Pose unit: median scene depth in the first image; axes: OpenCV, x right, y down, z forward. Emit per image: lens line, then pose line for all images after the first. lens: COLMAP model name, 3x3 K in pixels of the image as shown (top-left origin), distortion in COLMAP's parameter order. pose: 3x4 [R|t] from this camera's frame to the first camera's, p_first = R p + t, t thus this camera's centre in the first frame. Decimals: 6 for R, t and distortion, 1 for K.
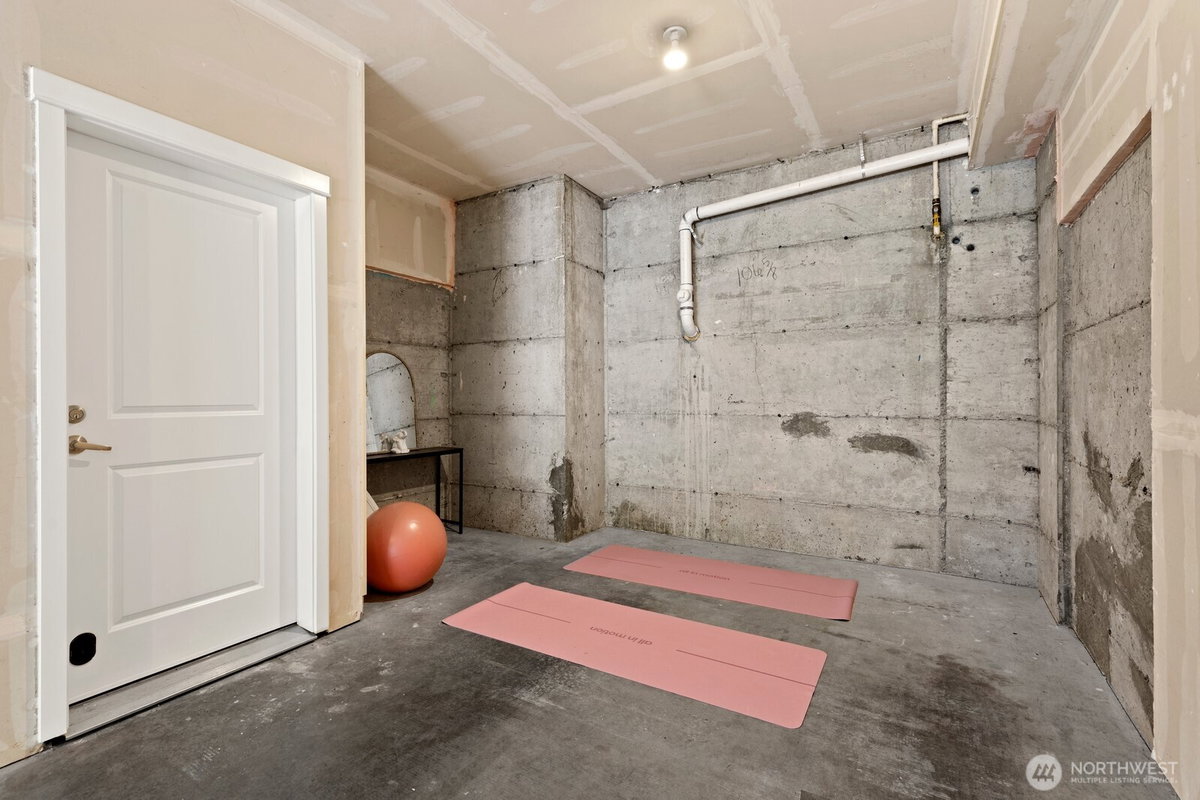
lens RADIAL K [[540.0, 0, 599.3], [0, 540.0, 397.6], [0, 0, 1]] dist [-0.000405, -0.000696]
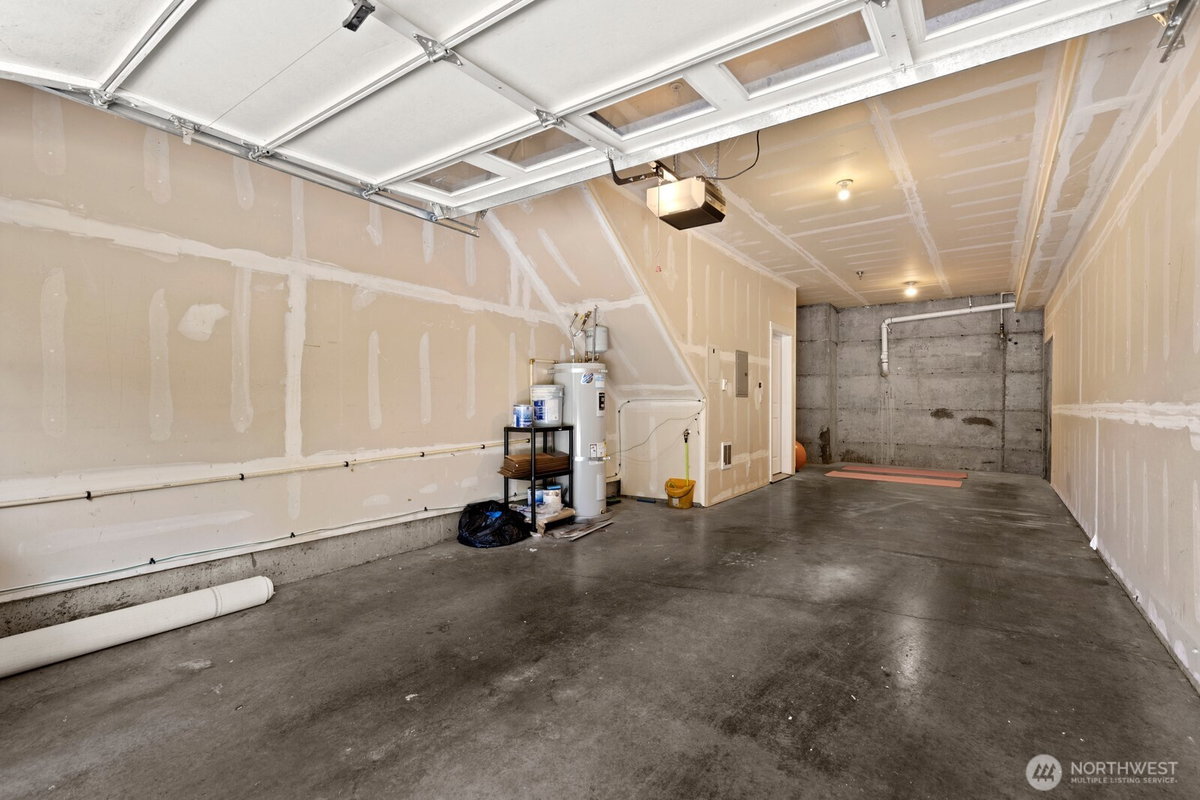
lens RADIAL K [[540.0, 0, 600.6], [0, 540.0, 404.4], [0, 0, 1]] dist [-0.000405, -0.000696]
pose [[0.995307, 0.002359, -0.096734, -0.889990], [-0.000708, 0.999854, 0.017092, -0.029399], [0.096760, -0.016944, 0.995164, -1.516284]]
